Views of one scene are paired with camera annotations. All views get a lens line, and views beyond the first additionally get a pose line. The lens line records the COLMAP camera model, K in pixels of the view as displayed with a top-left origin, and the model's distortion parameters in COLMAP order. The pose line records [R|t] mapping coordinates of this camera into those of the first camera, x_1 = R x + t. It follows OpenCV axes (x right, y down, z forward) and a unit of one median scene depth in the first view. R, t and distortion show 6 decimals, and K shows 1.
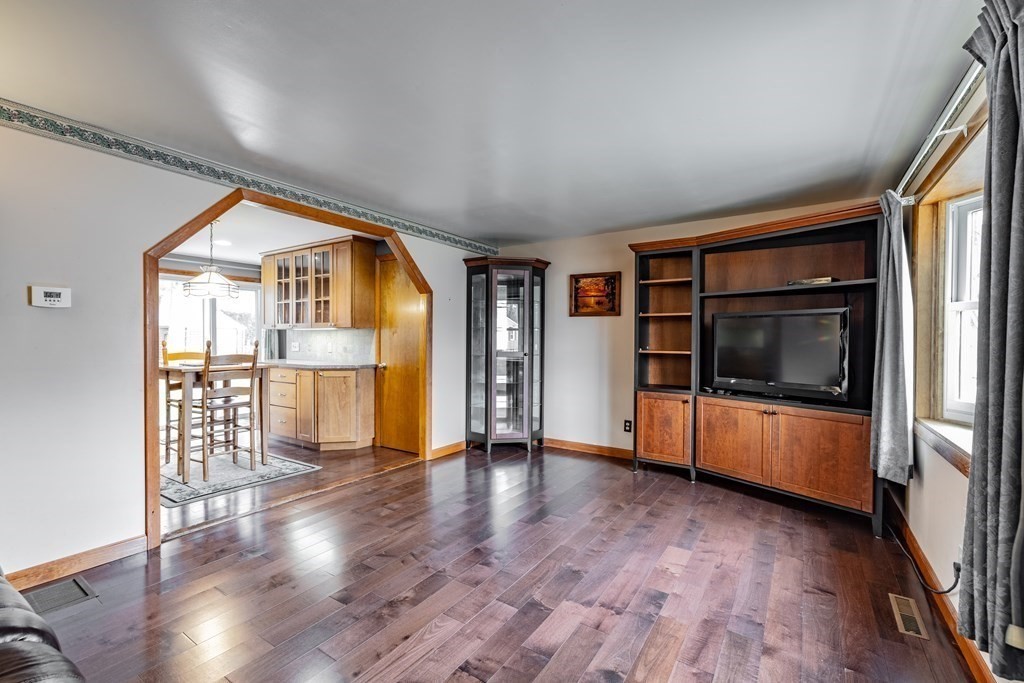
lens RADIAL K [[441.3, 0, 501.6], [0, 441.3, 342.6], [0, 0, 1]] dist [-0.000854, -0.000081]
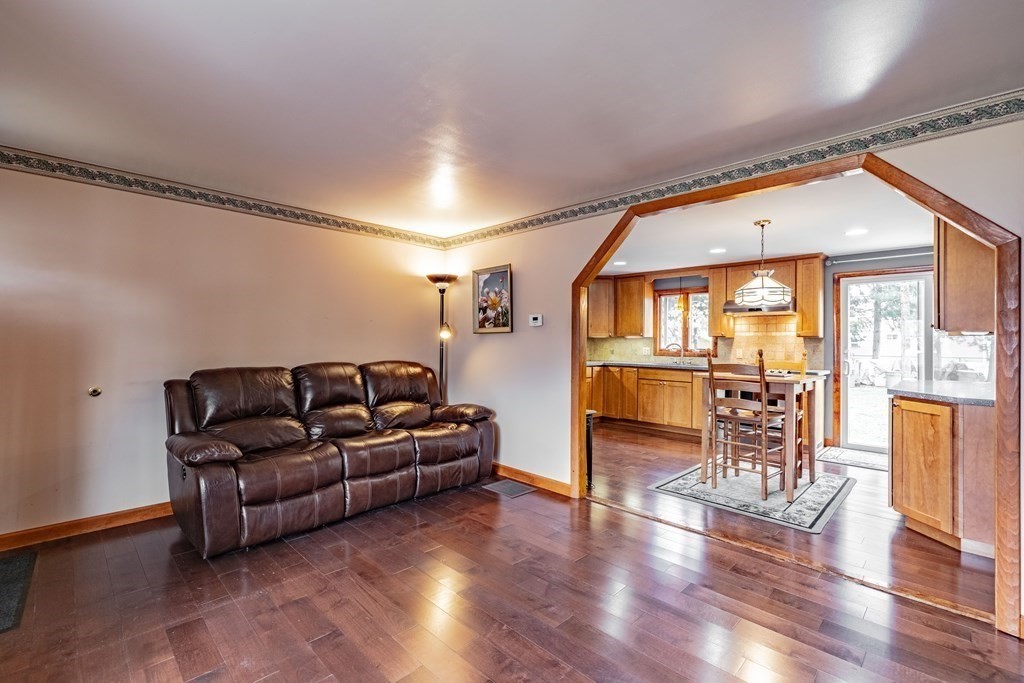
lens RADIAL K [[451.4, 0, 504.0], [0, 451.4, 338.1], [0, 0, 1]] dist [-0.001042, -0.000364]
pose [[-0.190831, -0.016331, -0.981487, 0.426138], [-0.021217, 0.999697, -0.012509, -0.004845], [0.981394, 0.018437, -0.191120, 0.702859]]
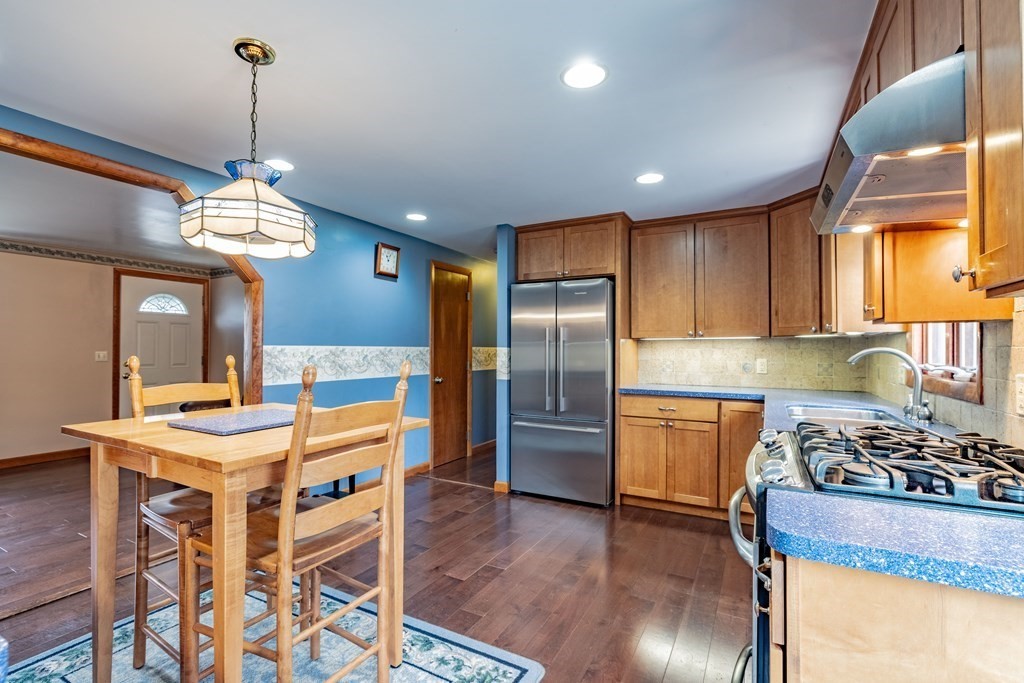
lens RADIAL K [[469.5, 0, 499.9], [0, 469.5, 347.7], [0, 0, 1]] dist [-0.009411, 0.000149]
pose [[-0.996608, -0.009452, -0.081752, -0.917388], [-0.009977, 0.999932, 0.006019, -0.020956], [0.081689, 0.006814, -0.996635, 1.550070]]
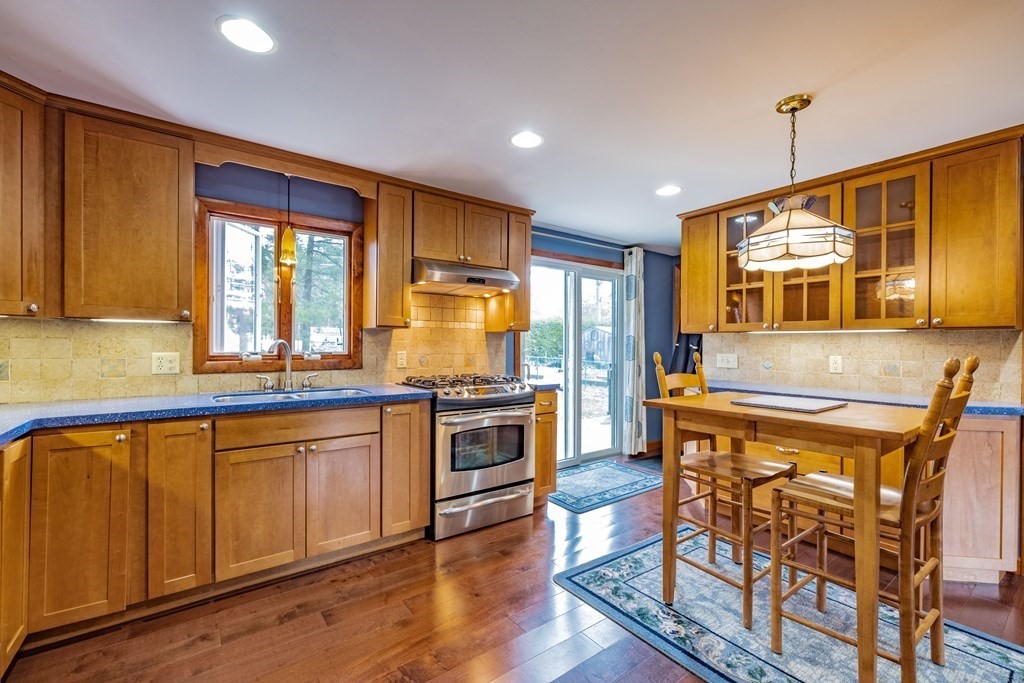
lens RADIAL K [[428.9, 0, 513.1], [0, 428.9, 344.8], [0, 0, 1]] dist [-0.000246, -0.000188]
pose [[0.942314, 0.002976, -0.334716, -0.858370], [-0.005637, 0.999960, -0.006981, -0.011138], [0.334682, 0.008465, 0.942293, 0.505232]]
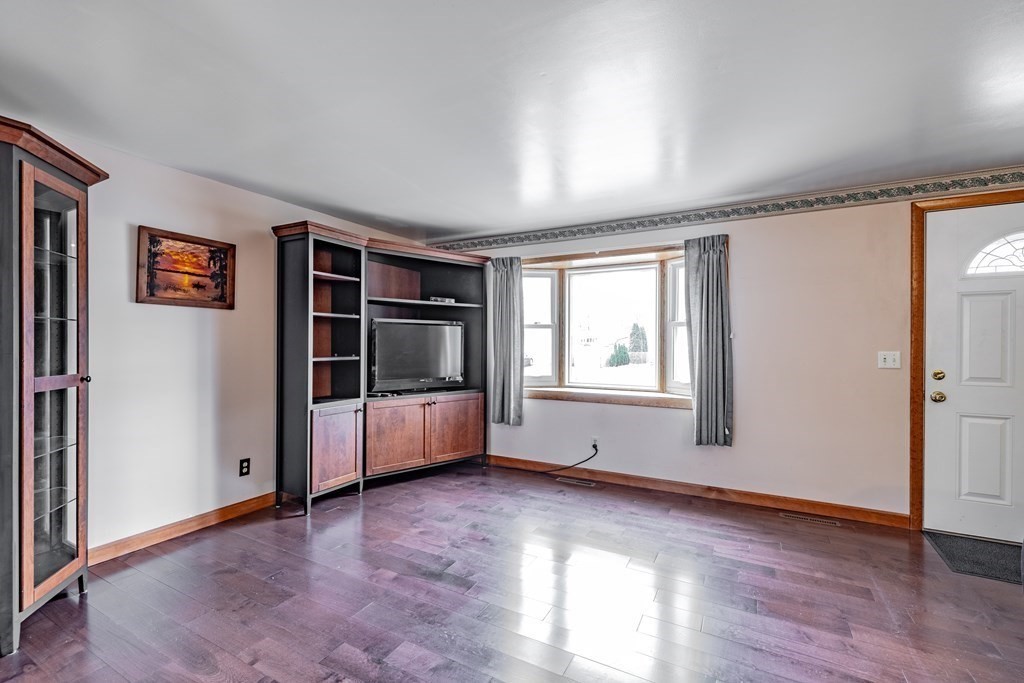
lens RADIAL K [[448.1, 0, 497.9], [0, 448.1, 341.9], [0, 0, 1]] dist [-0.001359, -0.000347]
pose [[-0.085724, -0.002770, 0.996315, -0.550849], [0.006915, 0.999970, 0.003375, -0.012716], [-0.996295, 0.007179, -0.085703, 0.785027]]
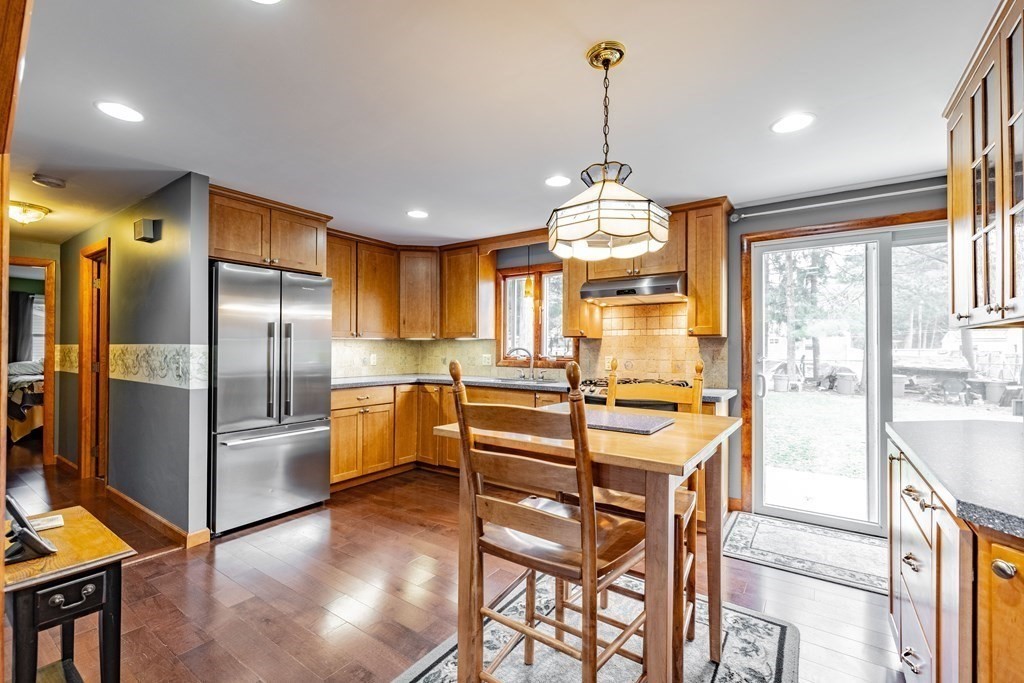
lens RADIAL K [[445.5, 0, 504.7], [0, 445.5, 345.5], [0, 0, 1]] dist [0.001062, 0.000015]
pose [[-0.018395, -0.011513, -0.999764, -0.286805], [-0.014696, 0.999829, -0.011244, -0.013212], [0.999723, 0.014486, -0.018561, 1.002318]]
